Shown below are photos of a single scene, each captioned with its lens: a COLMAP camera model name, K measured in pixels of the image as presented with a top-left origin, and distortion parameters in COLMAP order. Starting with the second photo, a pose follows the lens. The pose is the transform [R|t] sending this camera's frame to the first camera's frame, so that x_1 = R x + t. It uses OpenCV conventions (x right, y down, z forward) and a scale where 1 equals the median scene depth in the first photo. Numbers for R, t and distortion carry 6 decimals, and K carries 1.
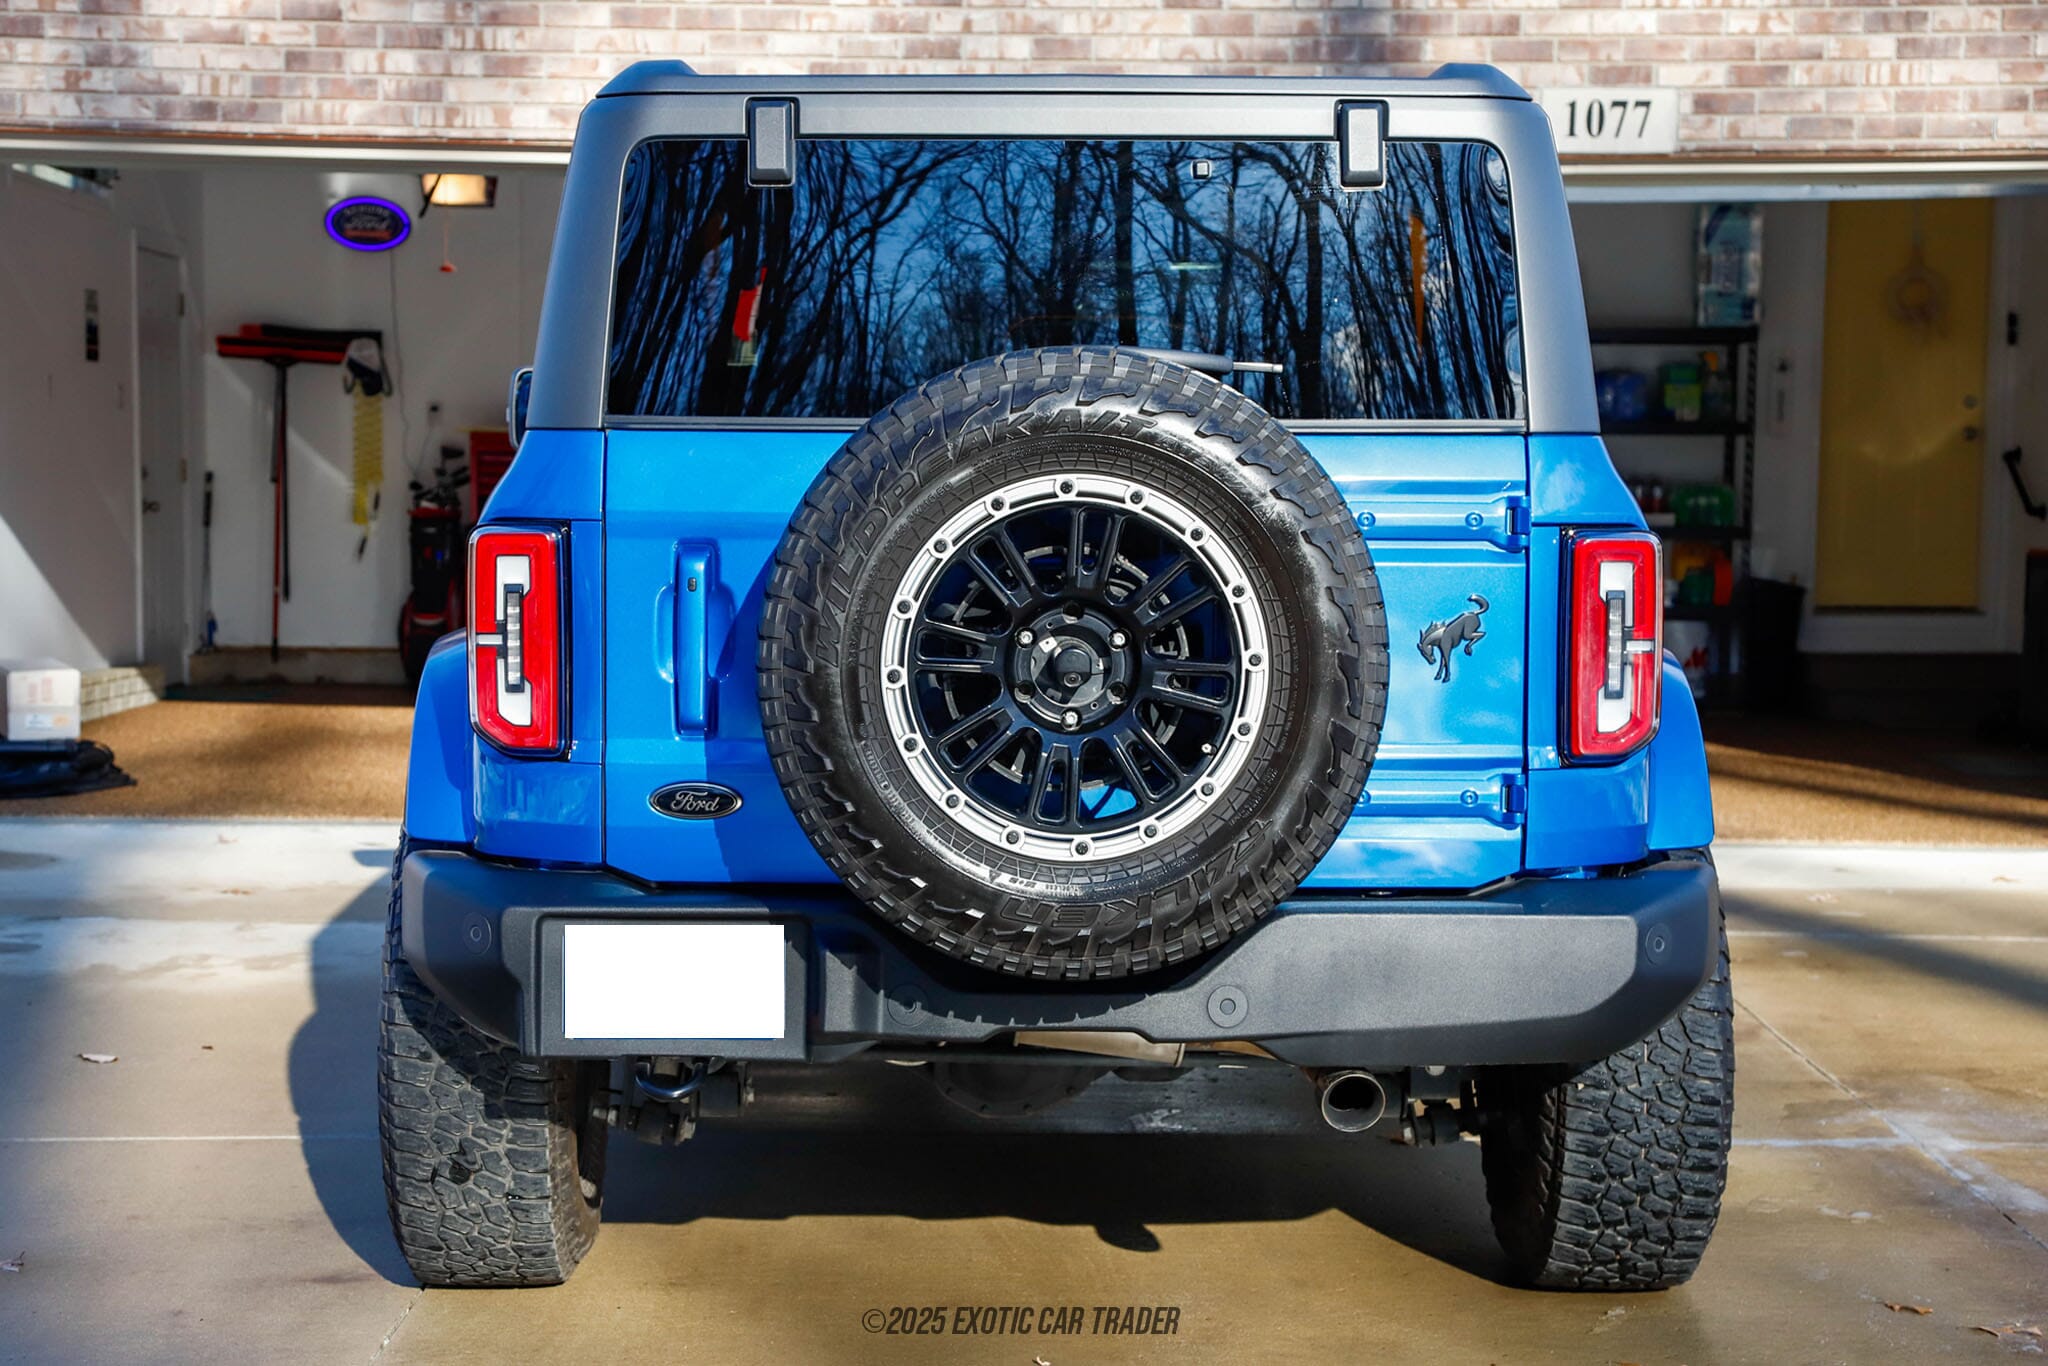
lens RADIAL K [[3433.5, 0, 1024.0], [0, 3433.5, 683.0], [0, 0, 1]] dist [0.166100, 0.192287]
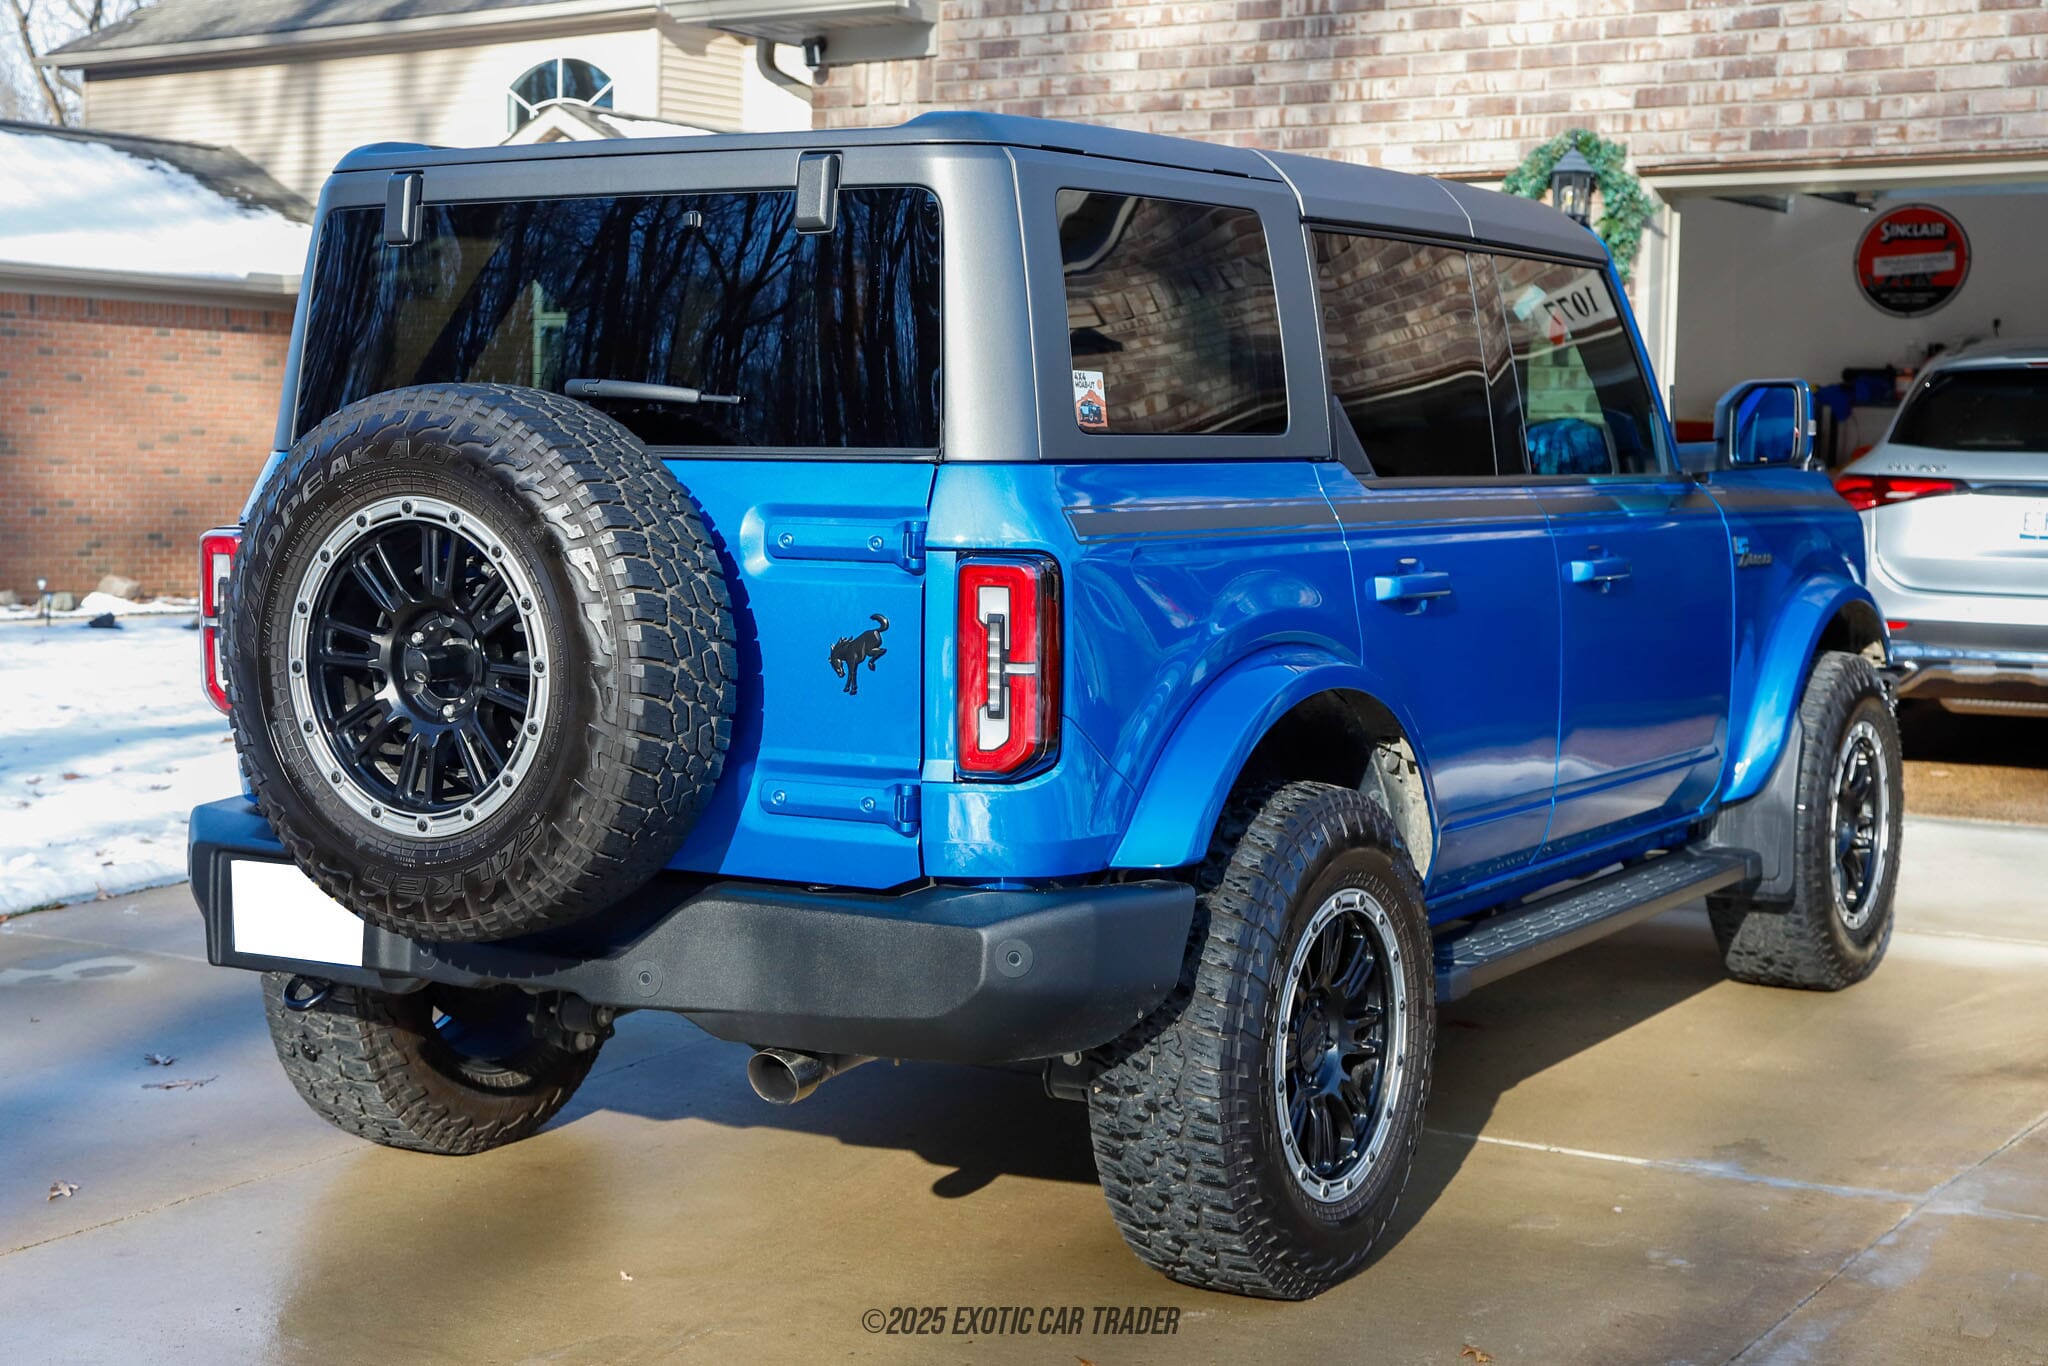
lens RADIAL K [[2892.1, 0, 997.0], [0, 2892.1, 657.6], [0, 0, 1]] dist [0.105947, 0.011580]
pose [[0.847318, 0.042528, -0.529380, 0.263648], [-0.036041, 0.999095, 0.022577, -0.013842], [0.529861, -0.000050, 0.848084, 0.111024]]
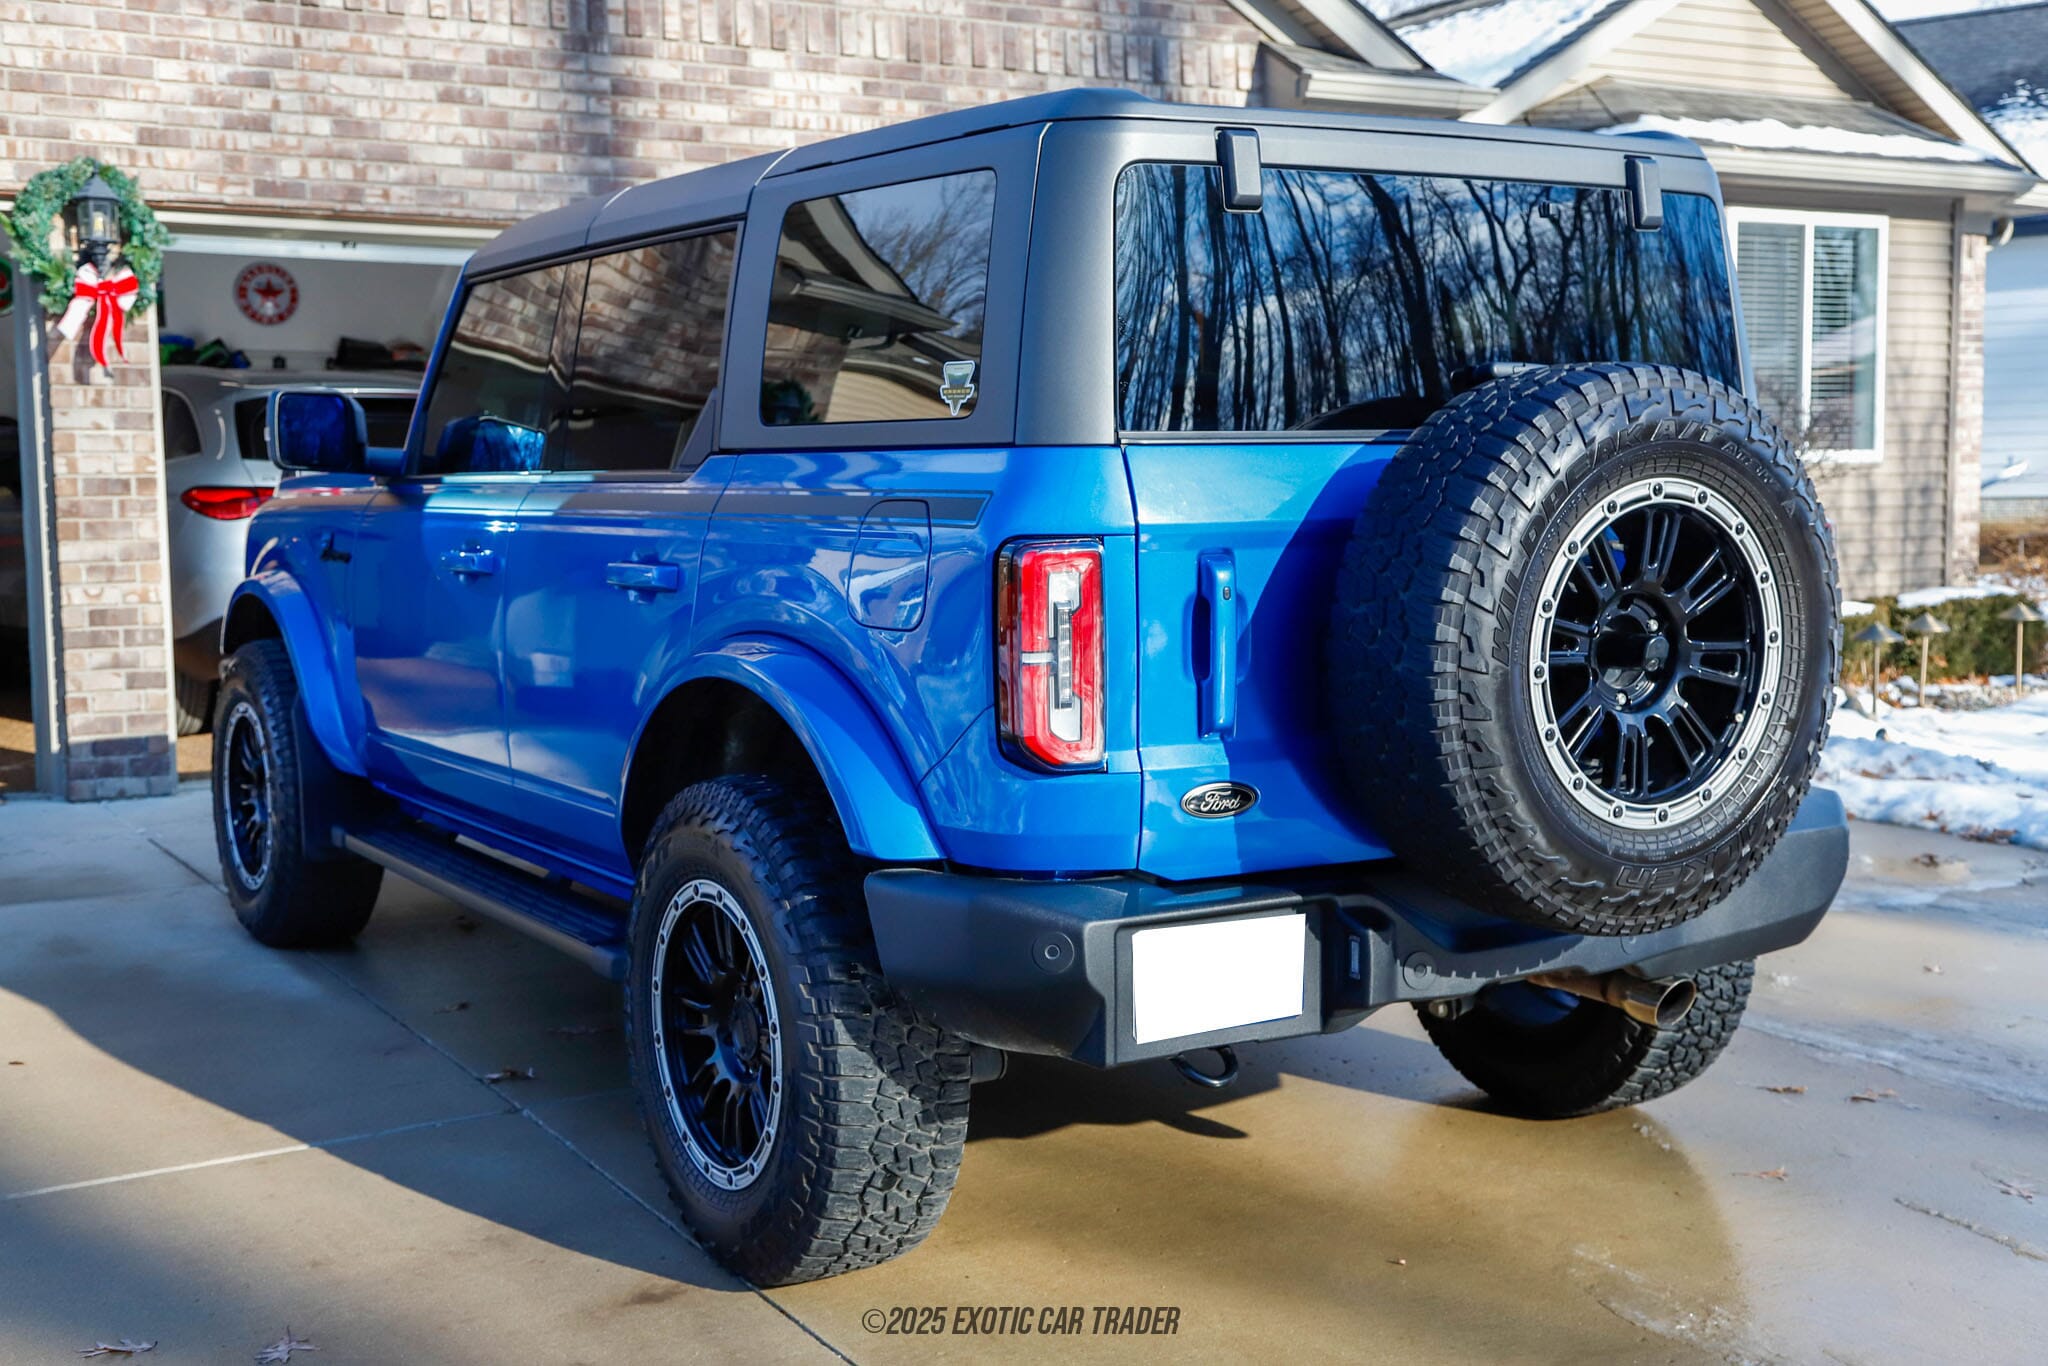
lens RADIAL K [[2262.6, 0, 1024.0], [0, 2262.6, 683.0], [0, 0, 1]] dist [0.025815, 0.057302]
pose [[0.862825, -0.064875, 0.501322, -0.202609], [0.047304, 0.997741, 0.047702, -0.015195], [-0.503284, -0.017444, 0.863945, 0.182505]]
